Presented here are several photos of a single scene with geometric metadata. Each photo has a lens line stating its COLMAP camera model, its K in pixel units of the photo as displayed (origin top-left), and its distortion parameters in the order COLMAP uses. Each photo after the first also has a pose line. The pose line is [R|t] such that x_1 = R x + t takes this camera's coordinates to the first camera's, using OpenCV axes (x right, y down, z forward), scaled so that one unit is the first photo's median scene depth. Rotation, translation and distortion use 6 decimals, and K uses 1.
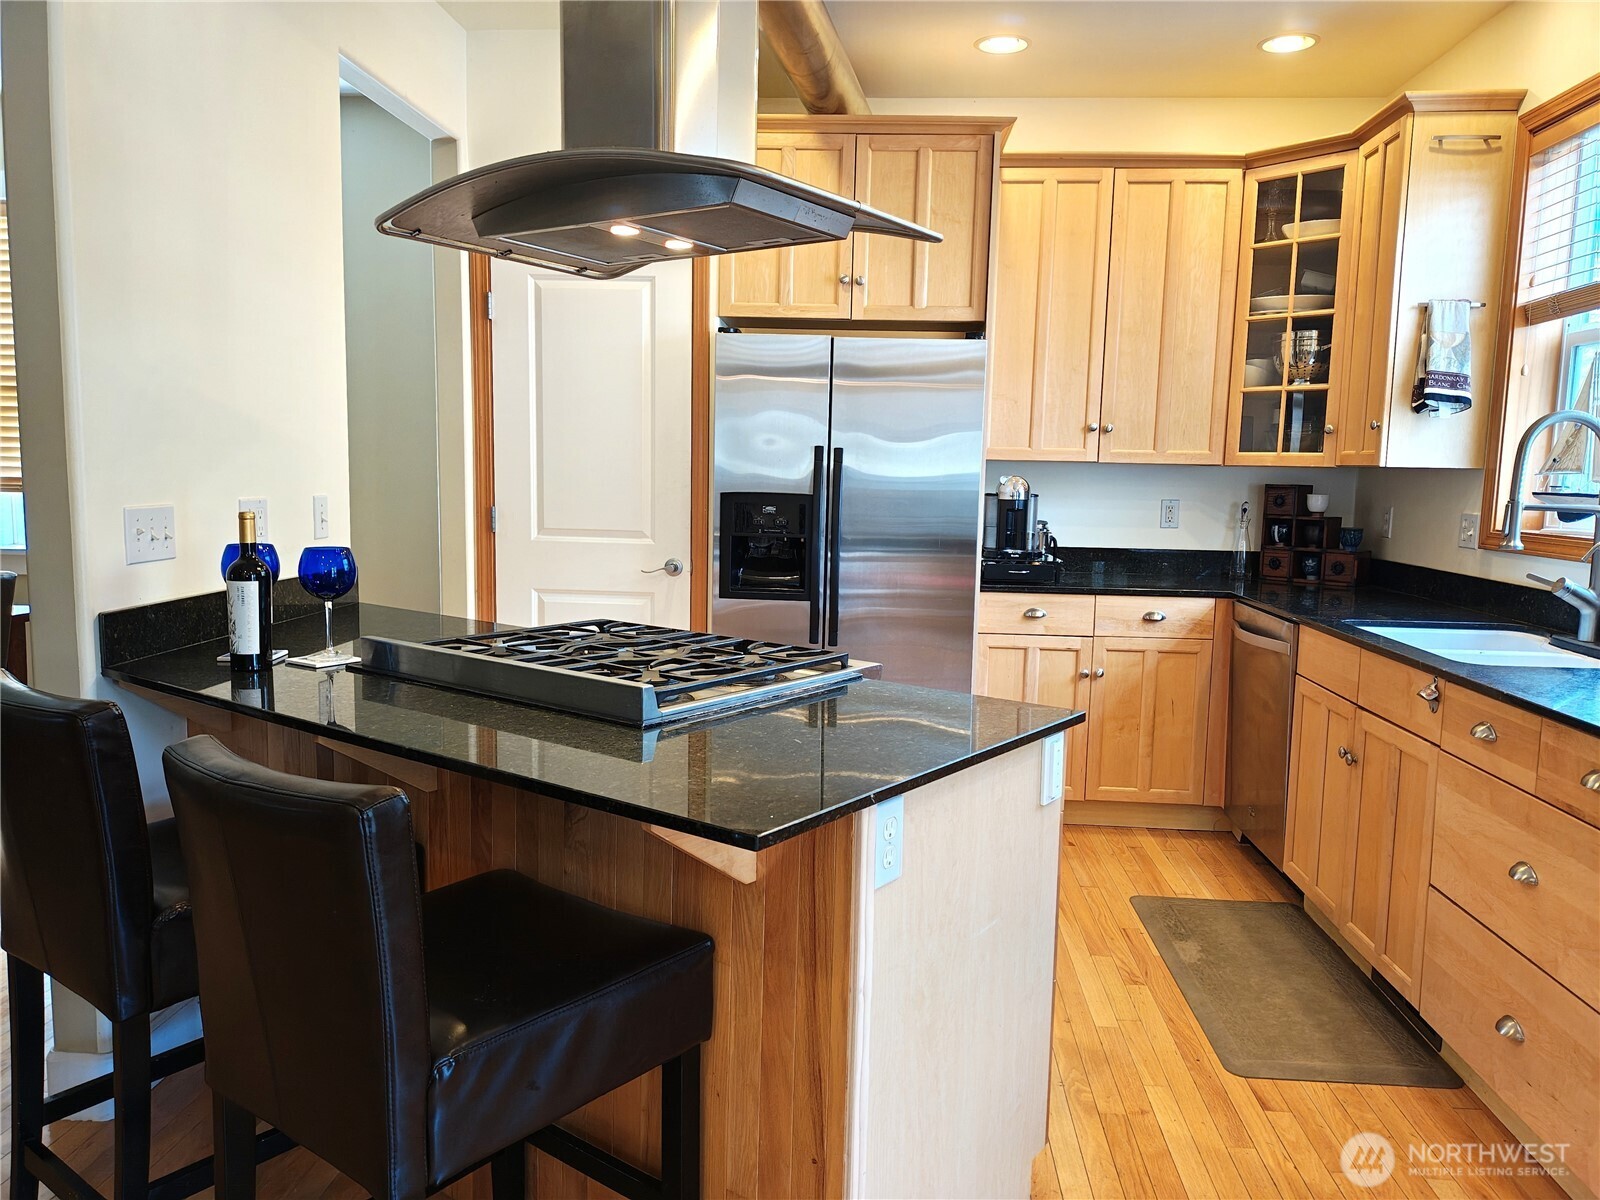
lens RADIAL K [[1154.4, 0, 795.9], [0, 1154.4, 597.3], [0, 0, 1]] dist [0.023240, -0.023631]
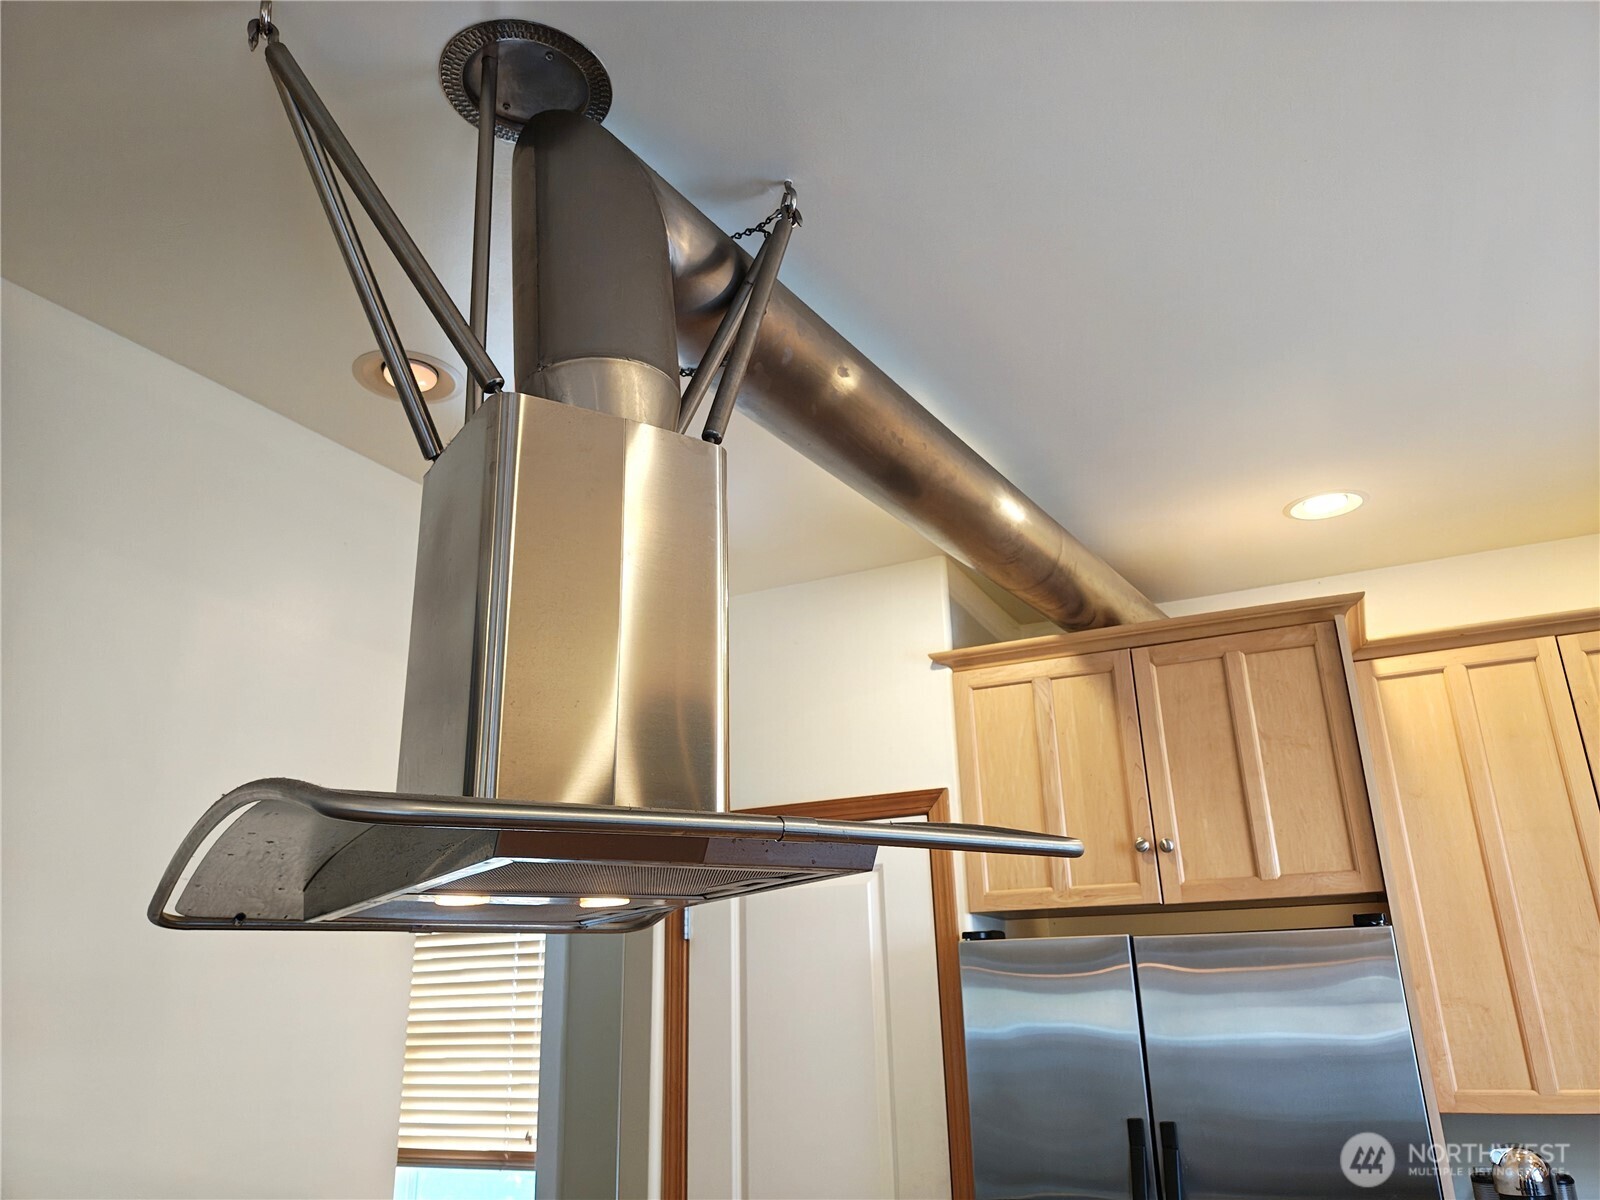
lens RADIAL K [[1154.4, 0, 795.9], [0, 1154.4, 597.3], [0, 0, 1]] dist [0.023240, -0.023631]
pose [[0.924312, -0.166648, -0.343331, 0.112283], [0.000372, 0.900018, -0.435853, -0.110083], [0.381638, 0.402736, 0.831959, 0.297229]]
